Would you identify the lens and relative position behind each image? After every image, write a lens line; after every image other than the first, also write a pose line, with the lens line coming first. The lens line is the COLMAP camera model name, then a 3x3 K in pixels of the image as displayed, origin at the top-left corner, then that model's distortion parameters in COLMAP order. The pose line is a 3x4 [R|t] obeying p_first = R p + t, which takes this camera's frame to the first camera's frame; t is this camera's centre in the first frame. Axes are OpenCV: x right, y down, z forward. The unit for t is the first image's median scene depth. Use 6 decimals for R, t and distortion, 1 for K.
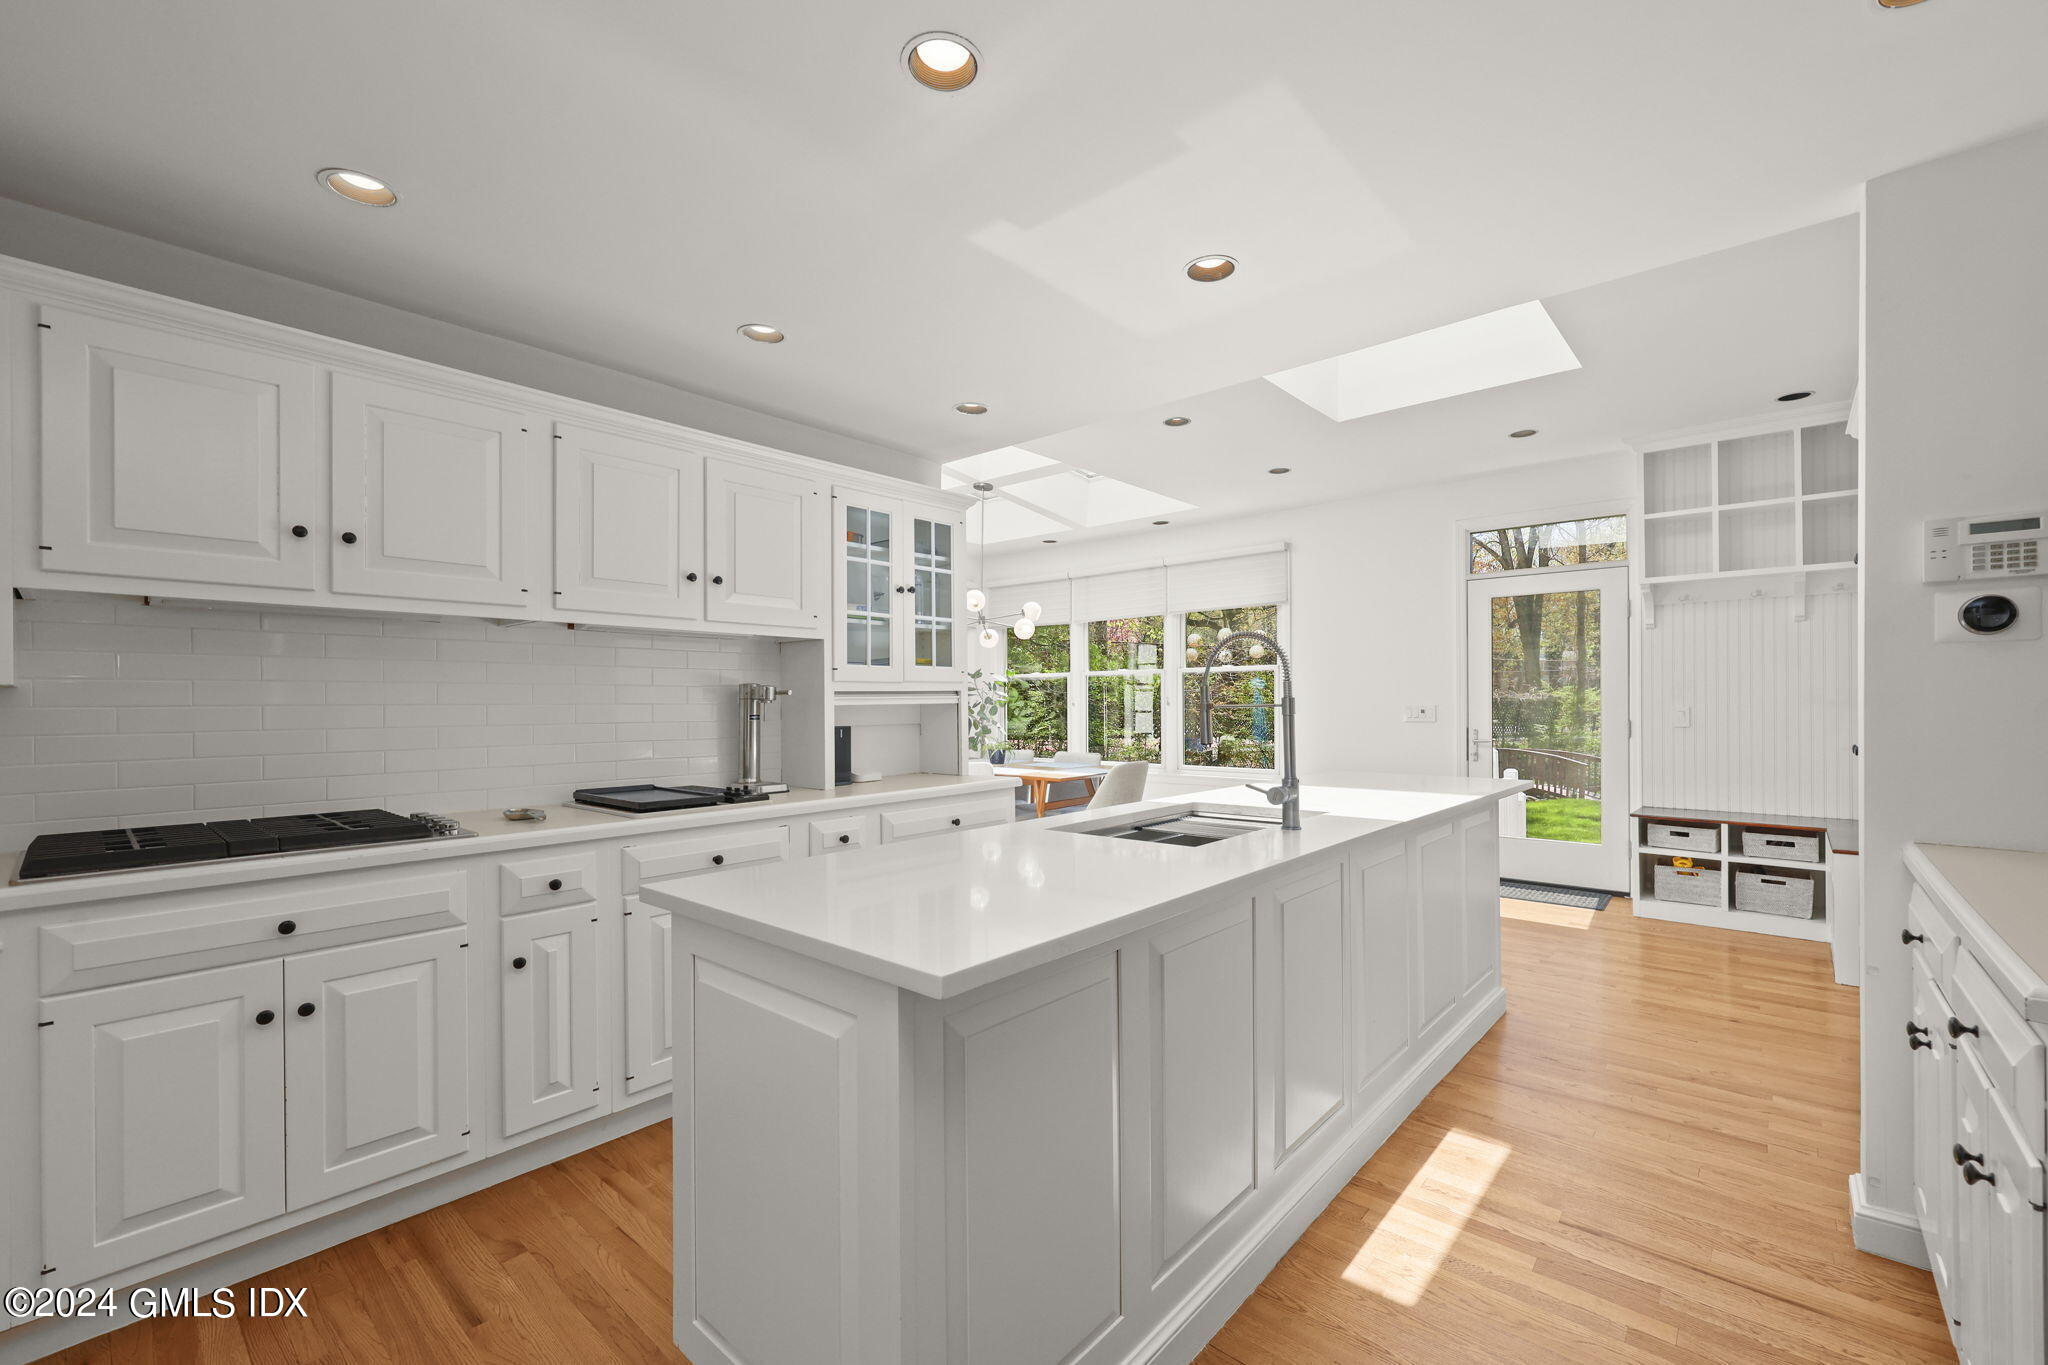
lens RADIAL K [[847.1, 0, 1039.0], [0, 847.1, 692.0], [0, 0, 1]] dist [0.001314, 0.000185]
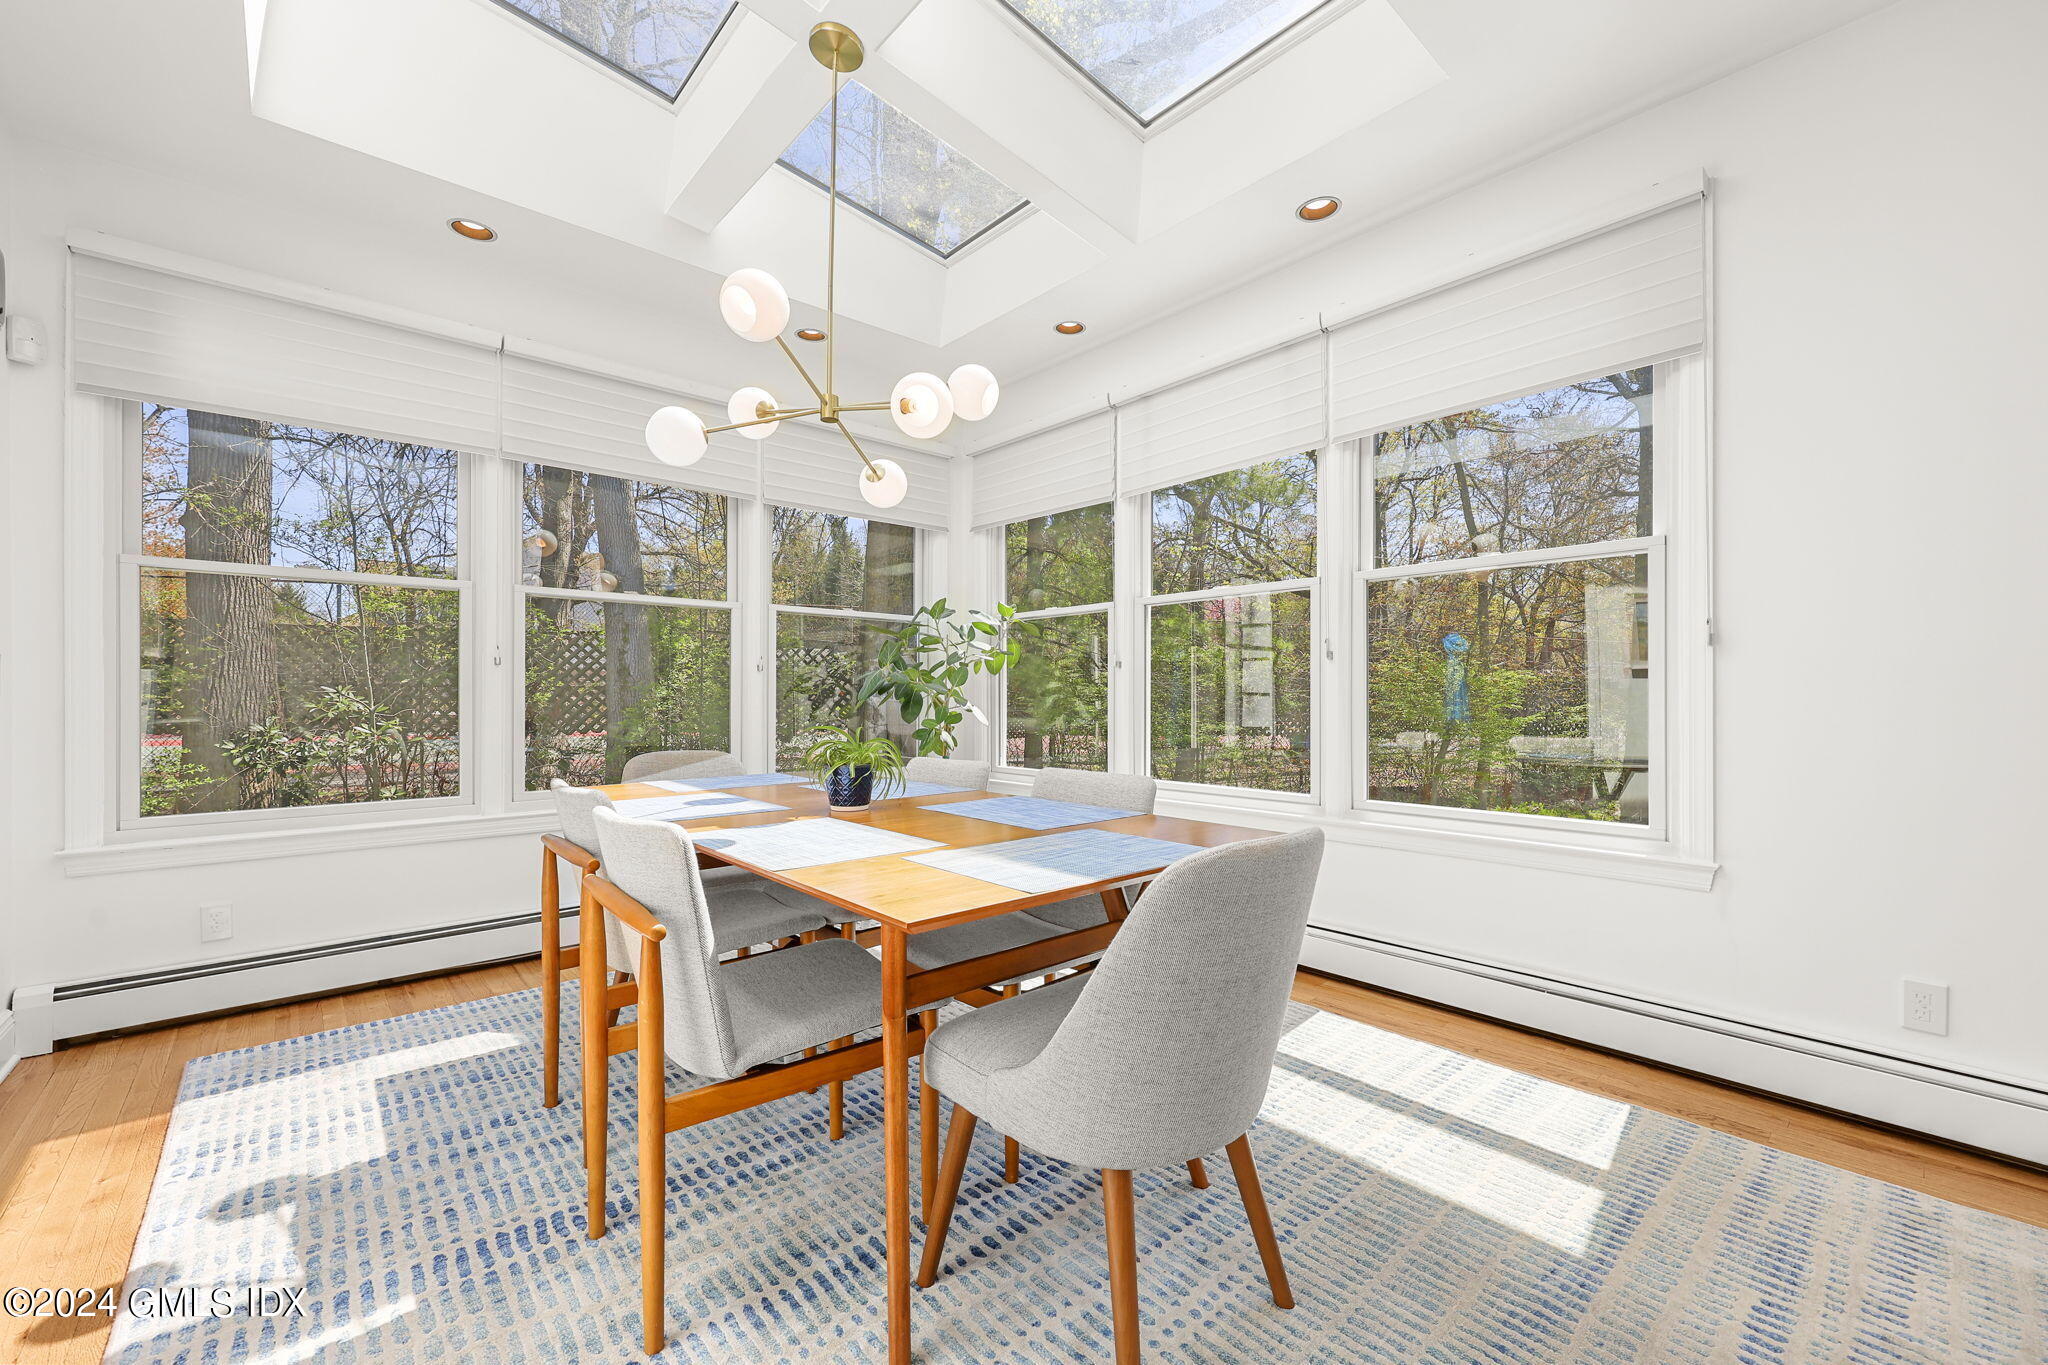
lens RADIAL K [[837.2, 0, 1037.2], [0, 837.2, 689.0], [0, 0, 1]] dist [0.012400, 0.000253]
pose [[0.992919, 0.003602, -0.118736, 0.070114], [-0.003406, 0.999992, 0.001854, 0.038487], [0.118742, -0.001436, 0.992924, 0.716324]]
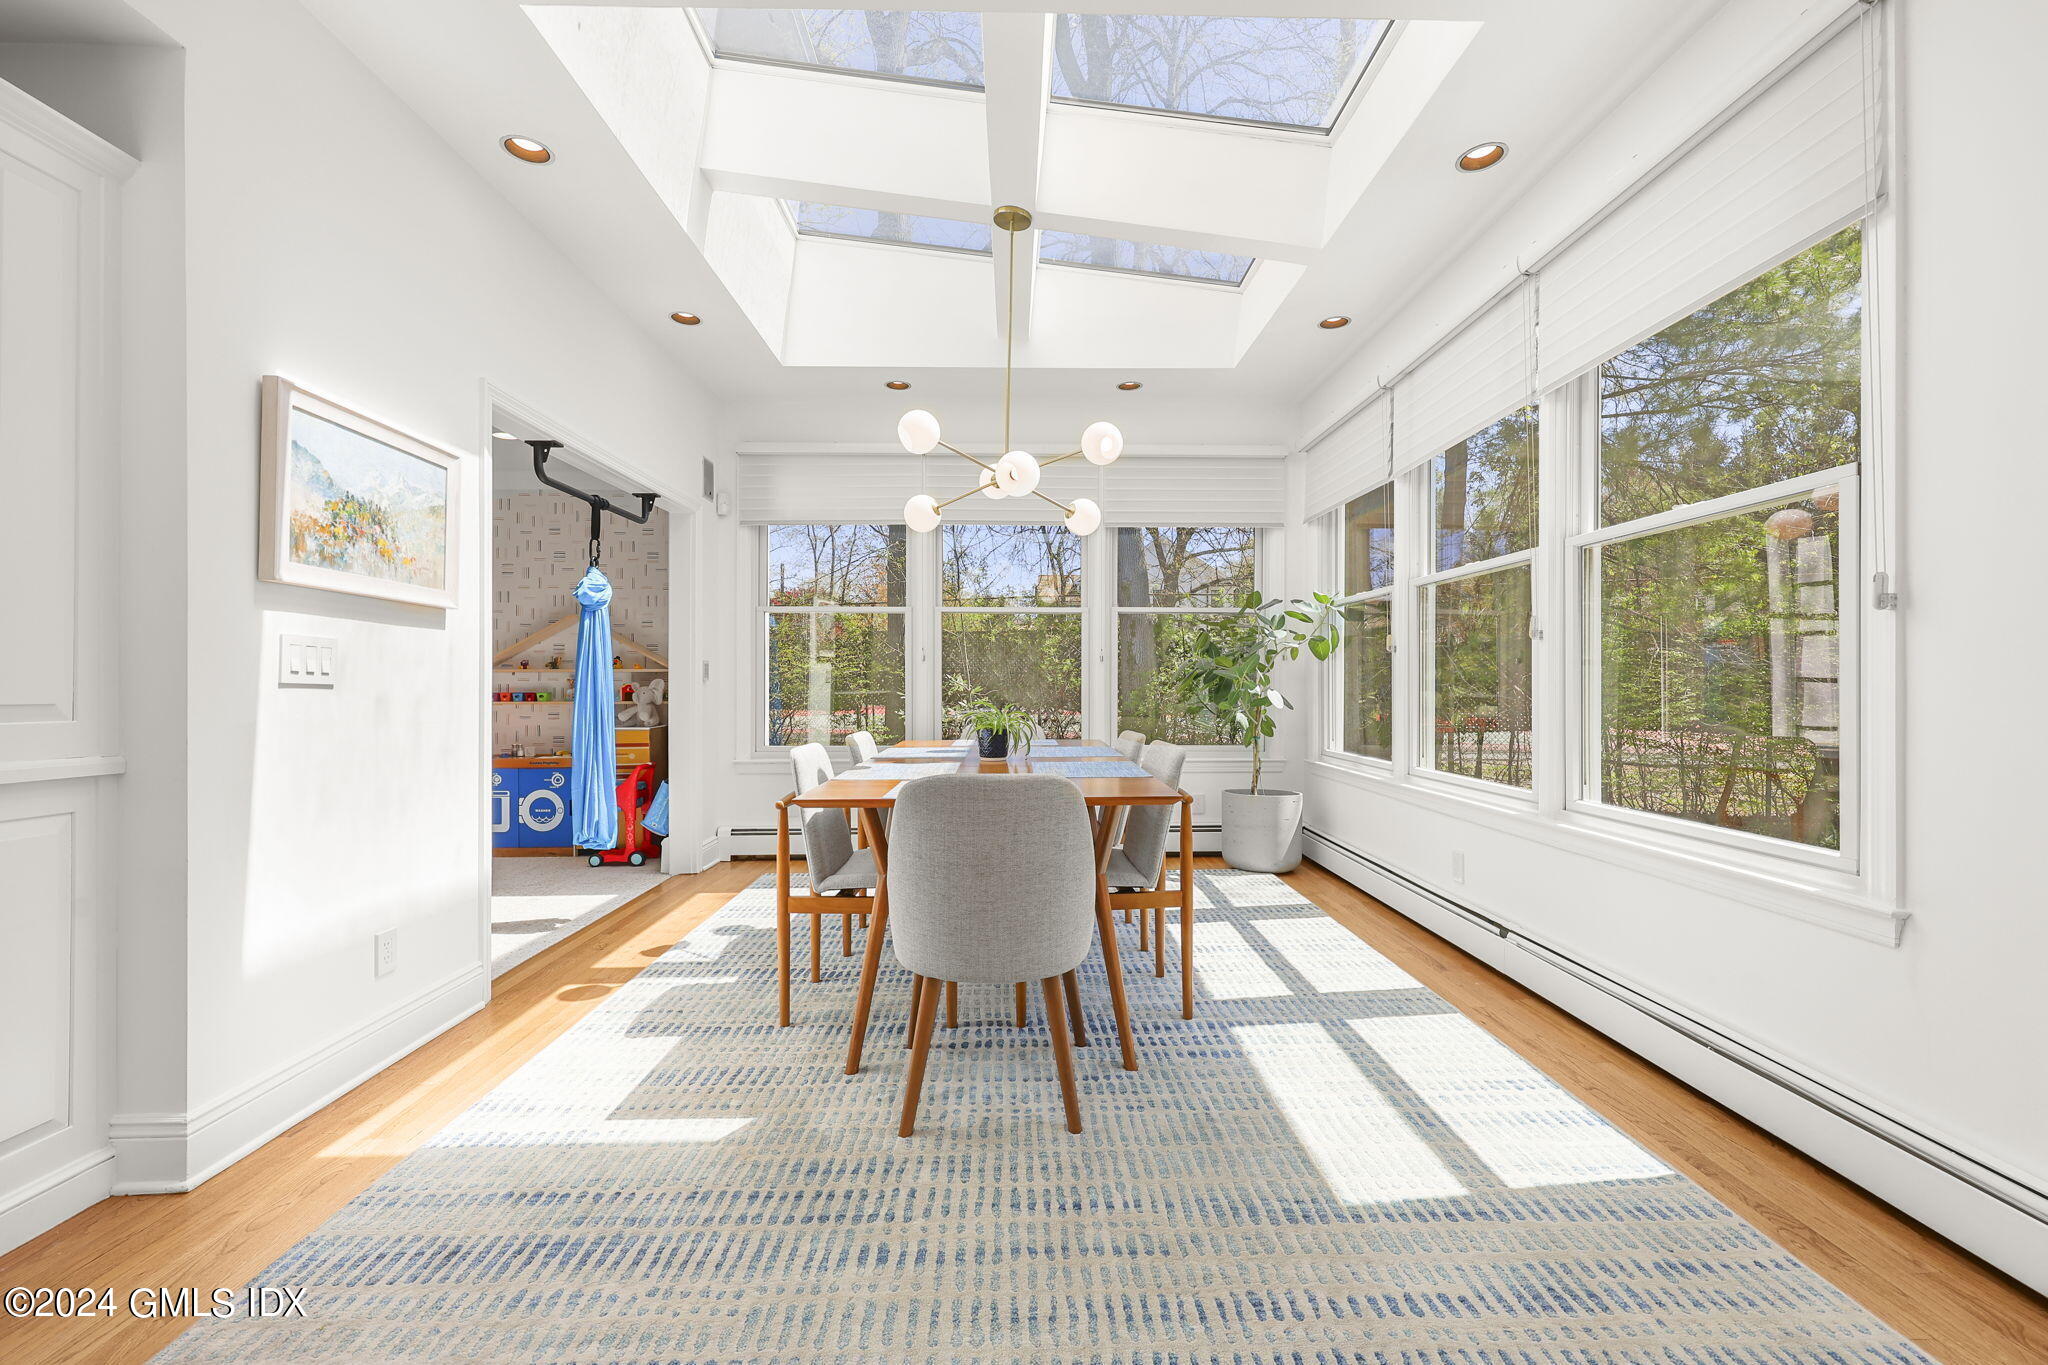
lens RADIAL K [[856.5, 0, 1021.8], [0, 856.5, 676.0], [0, 0, 1]] dist [-0.000859, -0.000227]
pose [[0.672156, -0.000300, -0.740410, 0.355849], [0.004478, 0.999983, 0.003660, 0.036706], [0.740396, -0.005776, 0.672146, 0.725430]]
